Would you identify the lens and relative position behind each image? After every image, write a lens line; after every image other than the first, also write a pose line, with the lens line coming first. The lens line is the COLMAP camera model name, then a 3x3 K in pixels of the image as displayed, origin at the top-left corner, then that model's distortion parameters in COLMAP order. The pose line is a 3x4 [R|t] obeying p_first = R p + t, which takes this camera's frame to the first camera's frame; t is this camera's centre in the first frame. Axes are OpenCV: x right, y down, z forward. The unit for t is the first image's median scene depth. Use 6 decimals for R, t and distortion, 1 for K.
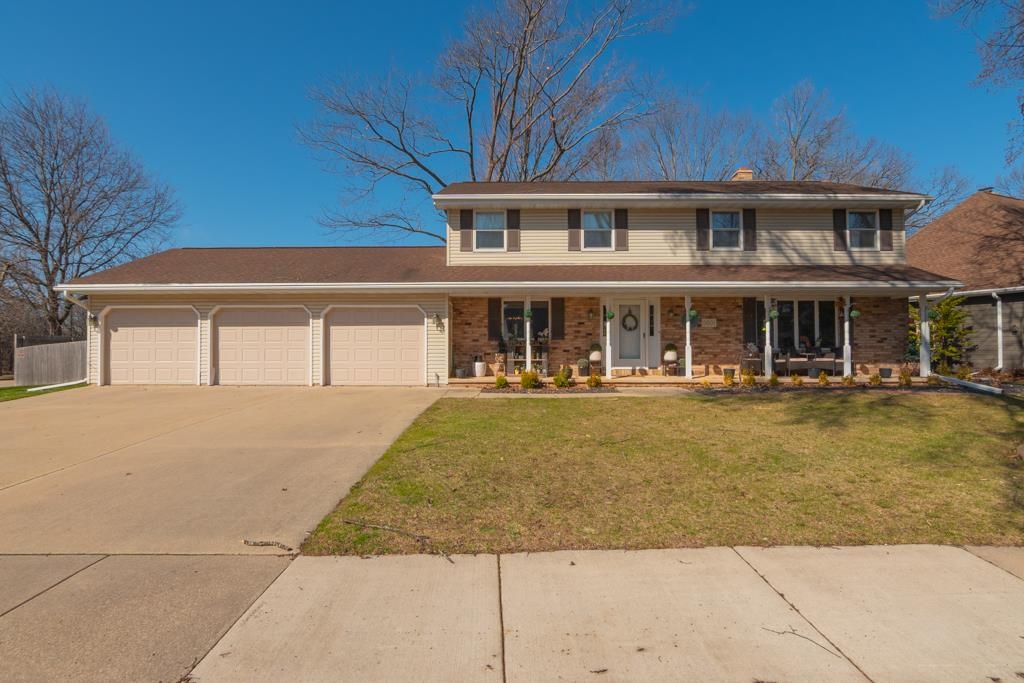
lens RADIAL K [[522.4, 0, 511.5], [0, 522.4, 345.6], [0, 0, 1]] dist [-0.003606, -0.000467]
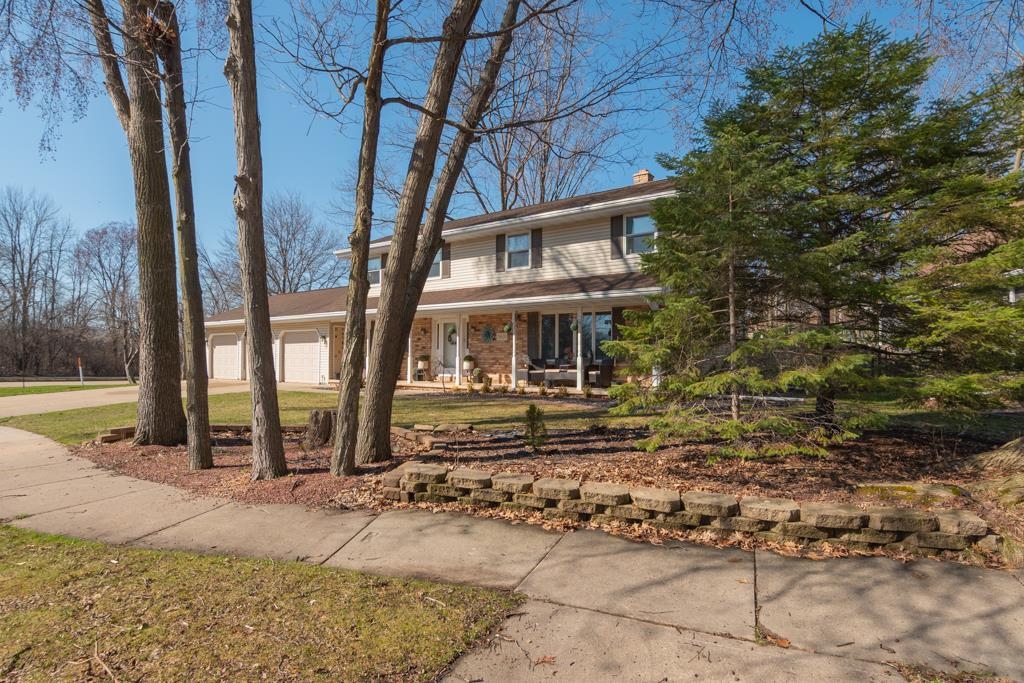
lens RADIAL K [[568.3, 0, 513.2], [0, 568.3, 357.1], [0, 0, 1]] dist [-0.003910, -0.000156]
pose [[0.800030, 0.002825, -0.599954, 1.115338], [0.003516, 0.999950, 0.009397, -0.010865], [0.599950, -0.009627, 0.799980, 0.040965]]
